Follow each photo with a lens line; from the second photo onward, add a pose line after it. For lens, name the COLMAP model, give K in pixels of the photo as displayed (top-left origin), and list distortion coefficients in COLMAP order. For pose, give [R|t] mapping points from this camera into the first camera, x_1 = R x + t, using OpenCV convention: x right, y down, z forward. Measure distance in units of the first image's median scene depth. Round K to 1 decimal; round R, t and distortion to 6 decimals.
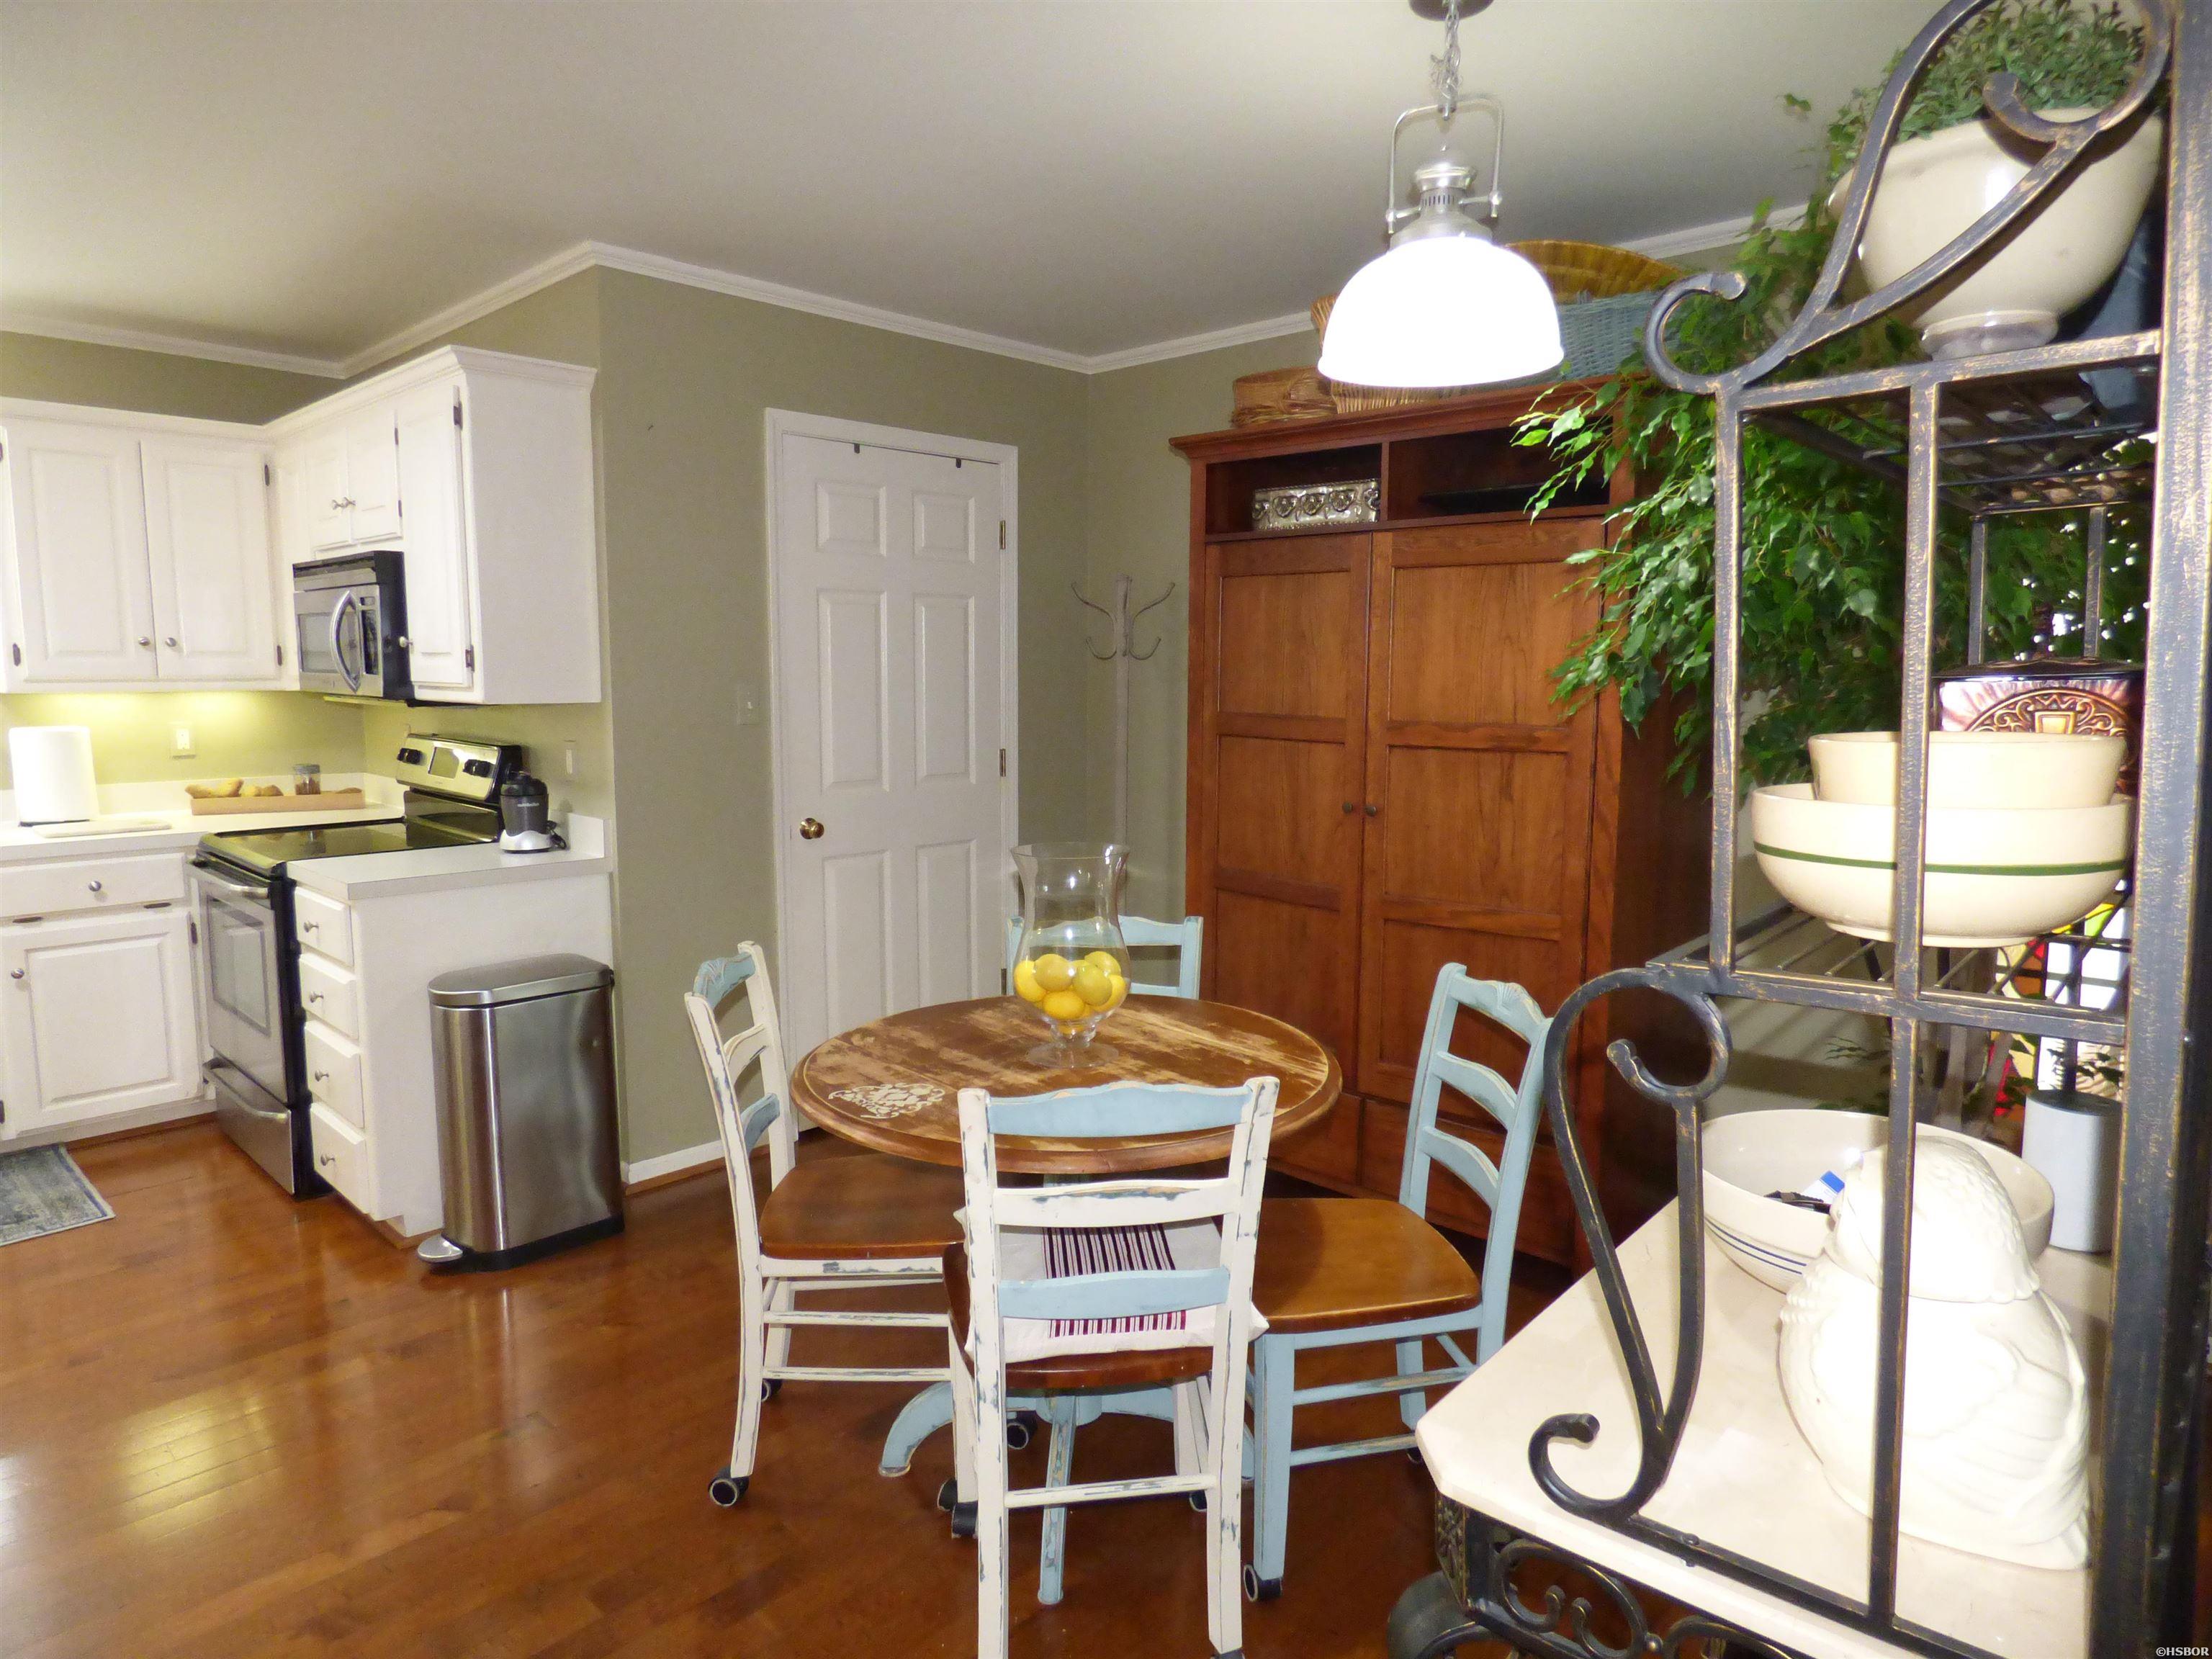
lens RADIAL K [[1327.1, 0, 1108.8], [0, 1327.1, 820.3], [0, 0, 1]] dist [-0.008616, 0.003533]
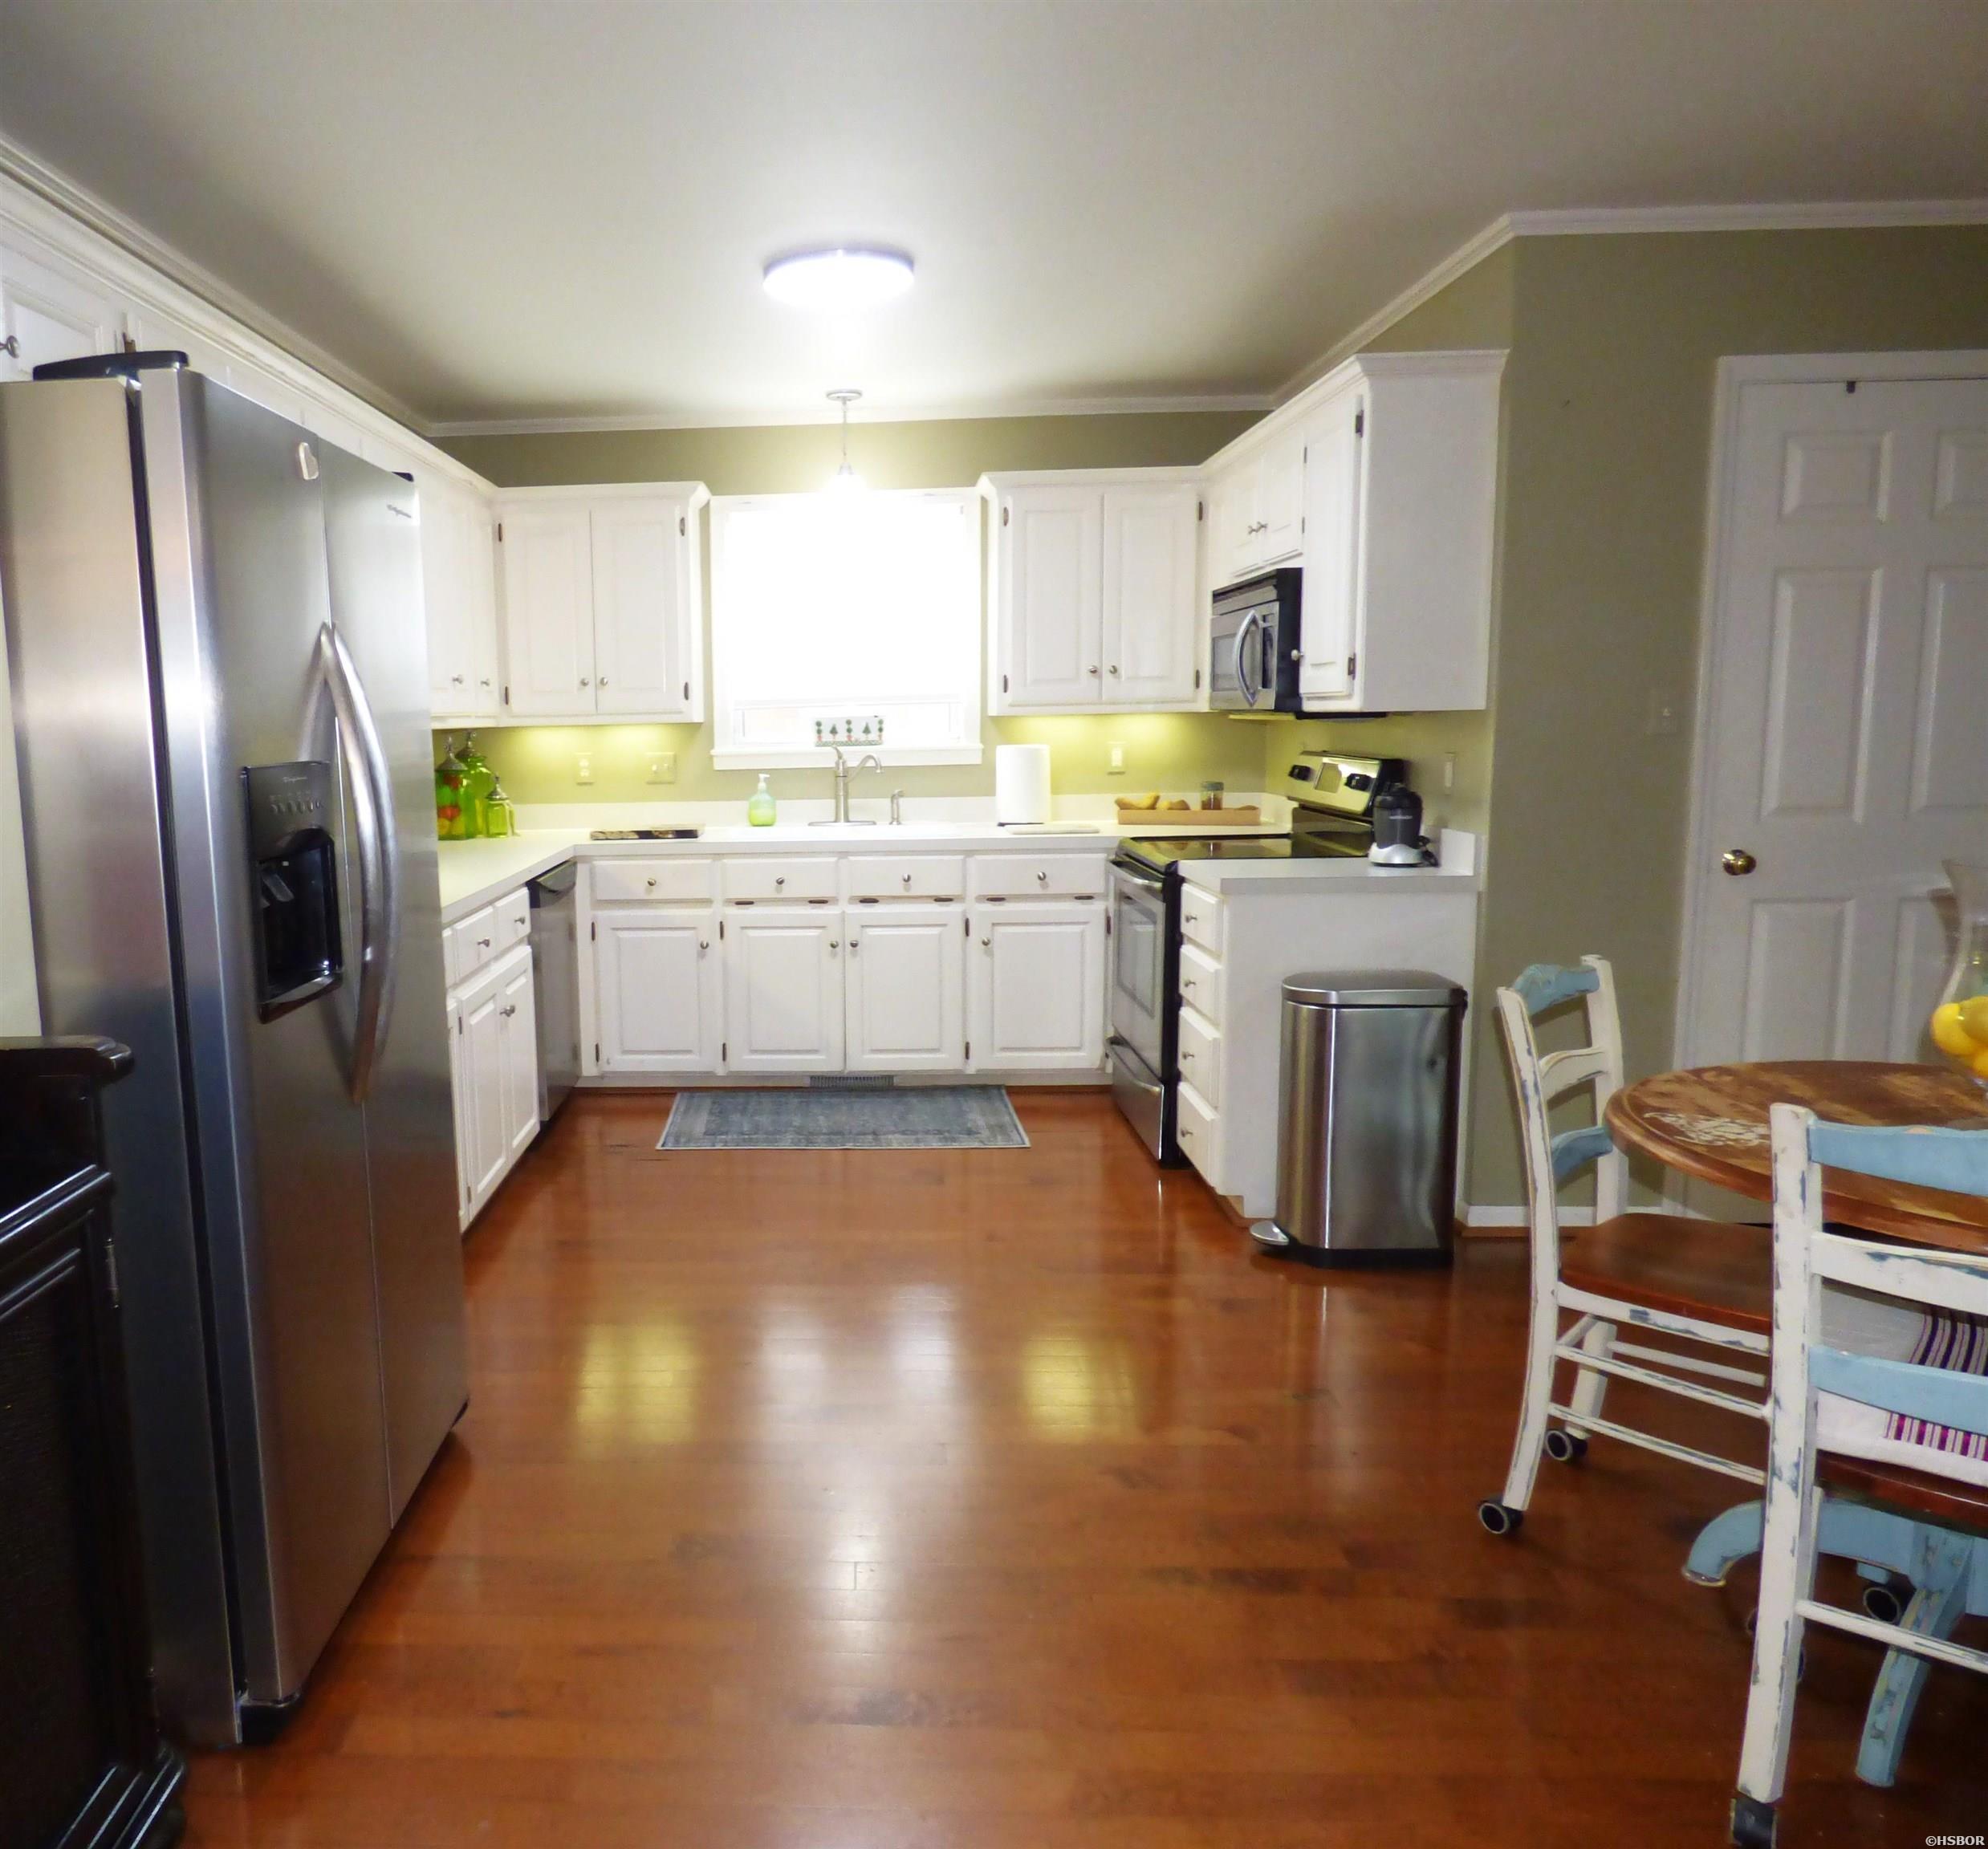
lens RADIAL K [[1461.2, 0, 737.5], [0, 1461.2, 928.3], [0, 0, 1]] dist [-0.024268, -0.004749]
pose [[0.637156, 0.090109, -0.765449, 0.077992], [-0.065227, 0.995883, 0.062942, 0.034454], [0.767970, 0.009824, 0.640410, -0.059435]]
